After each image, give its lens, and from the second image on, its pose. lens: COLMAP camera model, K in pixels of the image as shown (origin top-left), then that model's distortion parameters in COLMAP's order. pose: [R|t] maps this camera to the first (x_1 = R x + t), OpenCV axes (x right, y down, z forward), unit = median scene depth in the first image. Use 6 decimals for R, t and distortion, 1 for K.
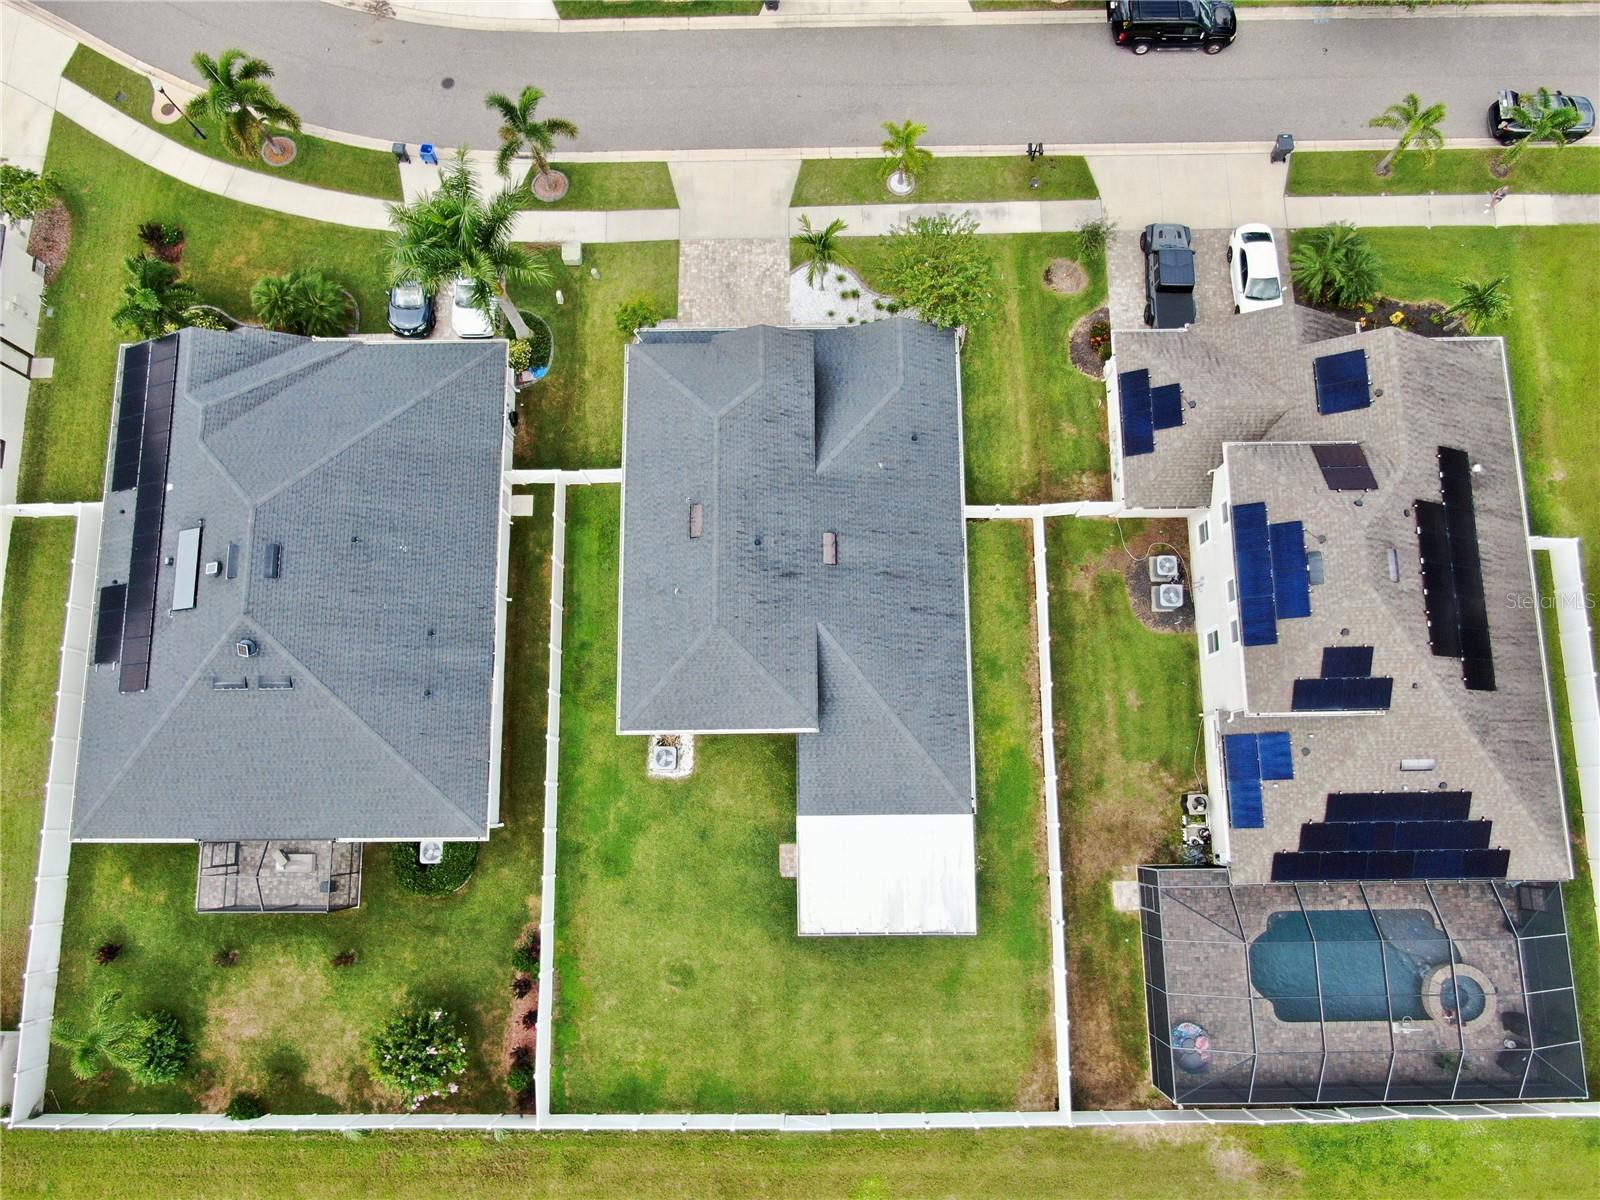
lens RADIAL K [[1148.8, 0, 804.6], [0, 1148.8, 596.3], [0, 0, 1]] dist [-0.010283, -0.008467]
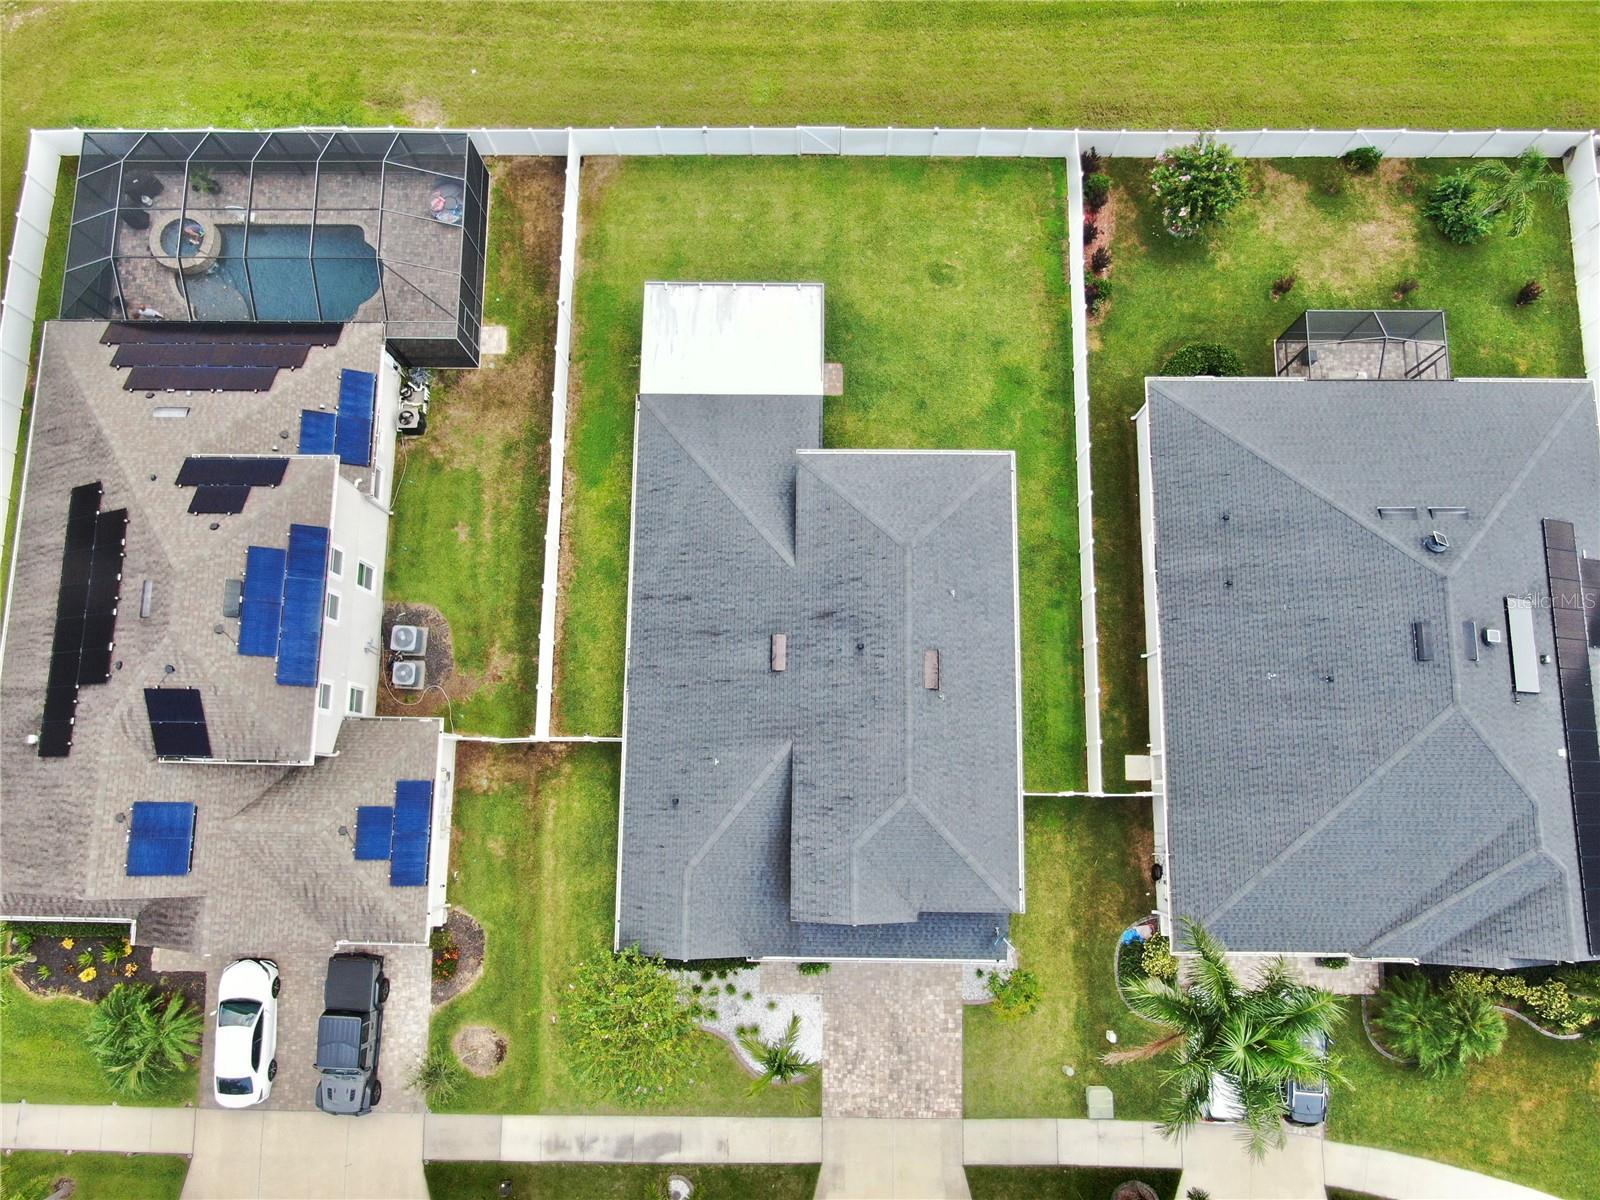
lens RADIAL K [[1148.8, 0, 804.6], [0, 1148.8, 596.3], [0, 0, 1]] dist [-0.010283, -0.008467]
pose [[-0.999400, -0.015382, 0.031017, -0.023167], [0.025449, -0.933805, 0.356875, -0.295600], [0.023474, 0.357450, 0.933637, 0.160403]]
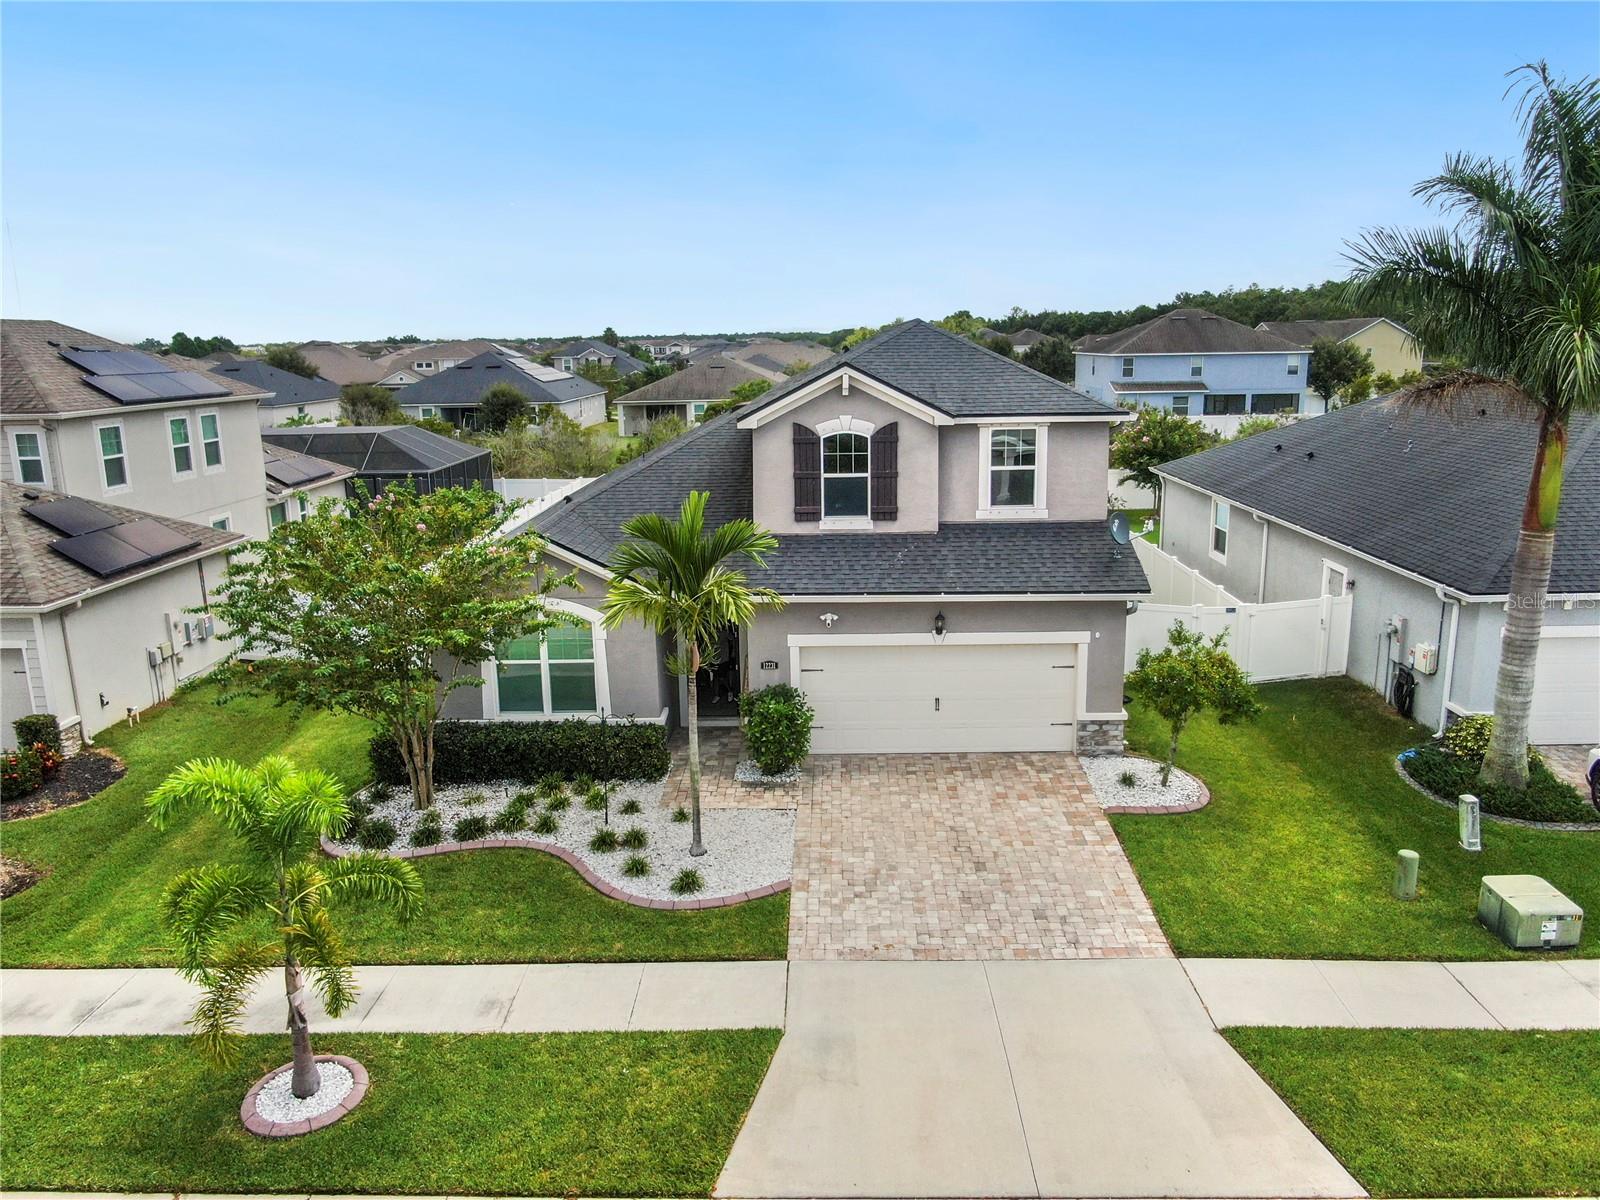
lens RADIAL K [[1148.8, 0, 804.6], [0, 1148.8, 596.3], [0, 0, 1]] dist [-0.010283, -0.008467]
pose [[-0.999118, 0.024635, 0.033999, -0.033524], [0.032874, -0.044710, 0.998459, -0.674635], [0.026117, 0.998696, 0.043861, 1.022479]]
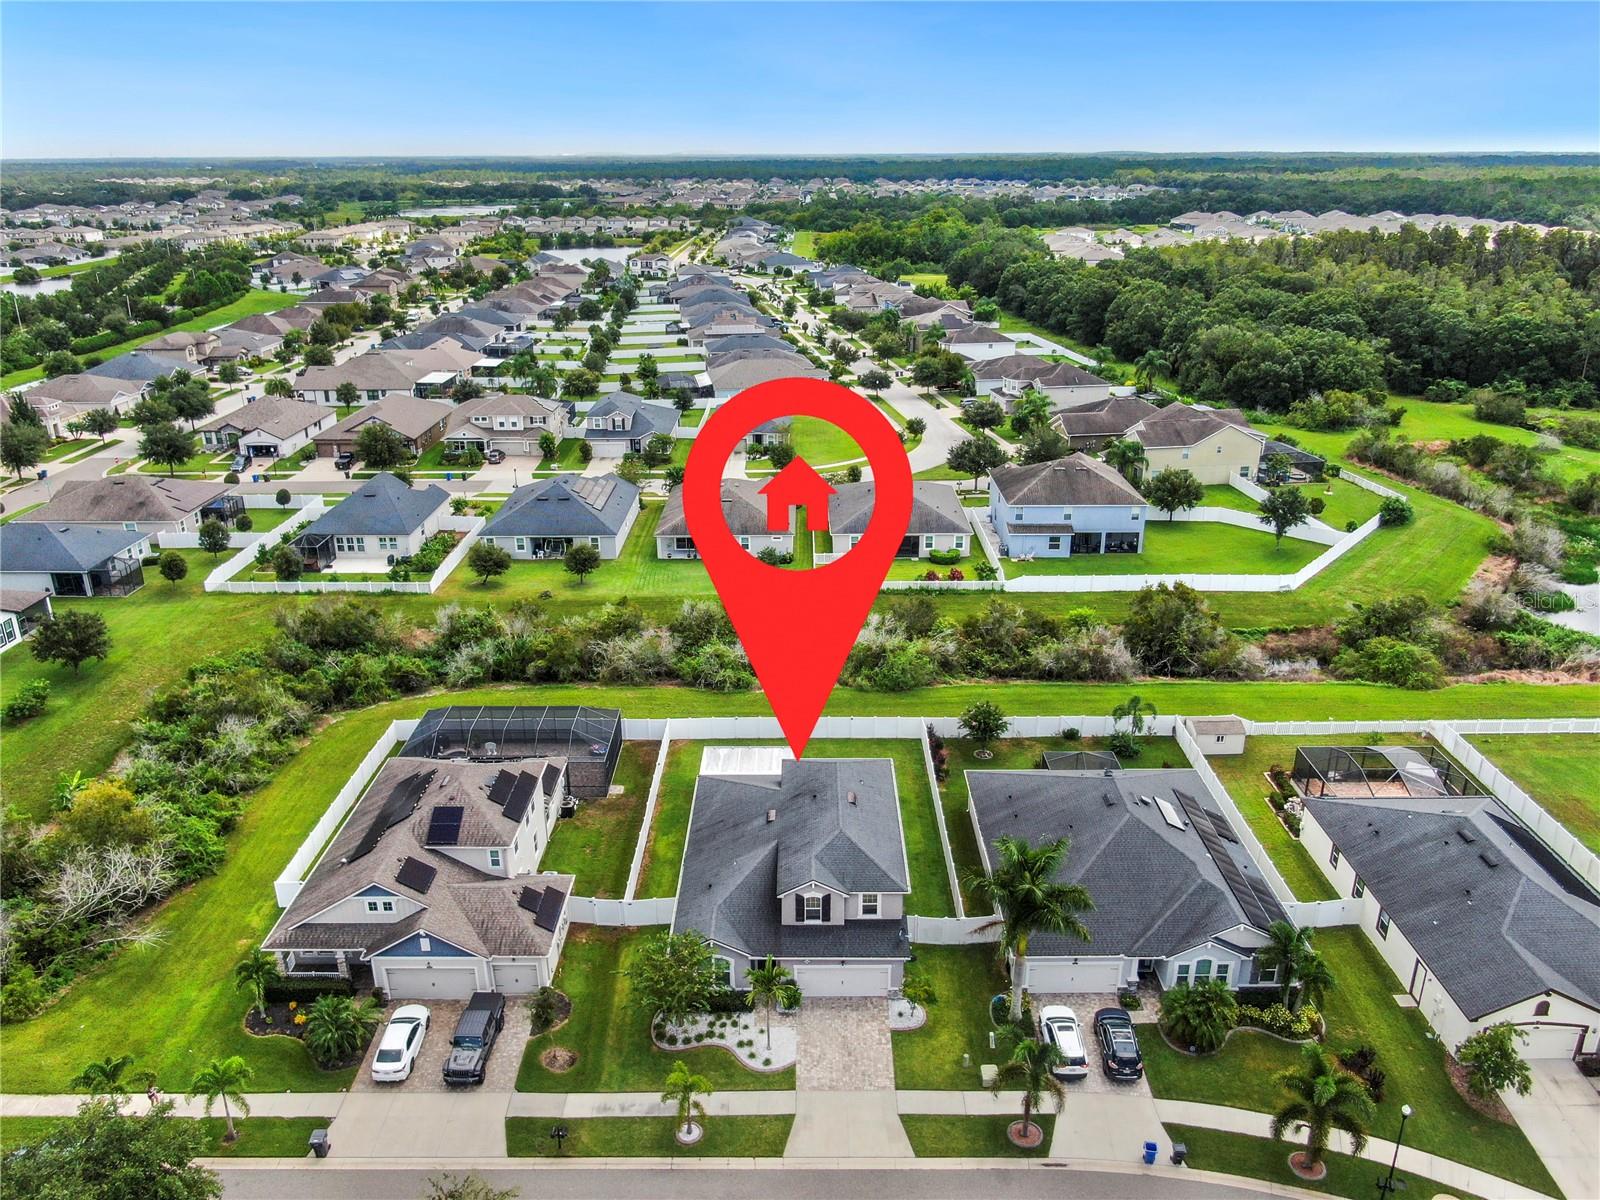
lens RADIAL K [[1148.8, 0, 804.6], [0, 1148.8, 596.3], [0, 0, 1]] dist [-0.010283, -0.008467]
pose [[-0.999773, 0.014934, 0.015227, -0.051918], [0.012259, -0.181857, 0.983249, -1.494739], [0.017453, 0.983212, 0.181633, 0.377018]]
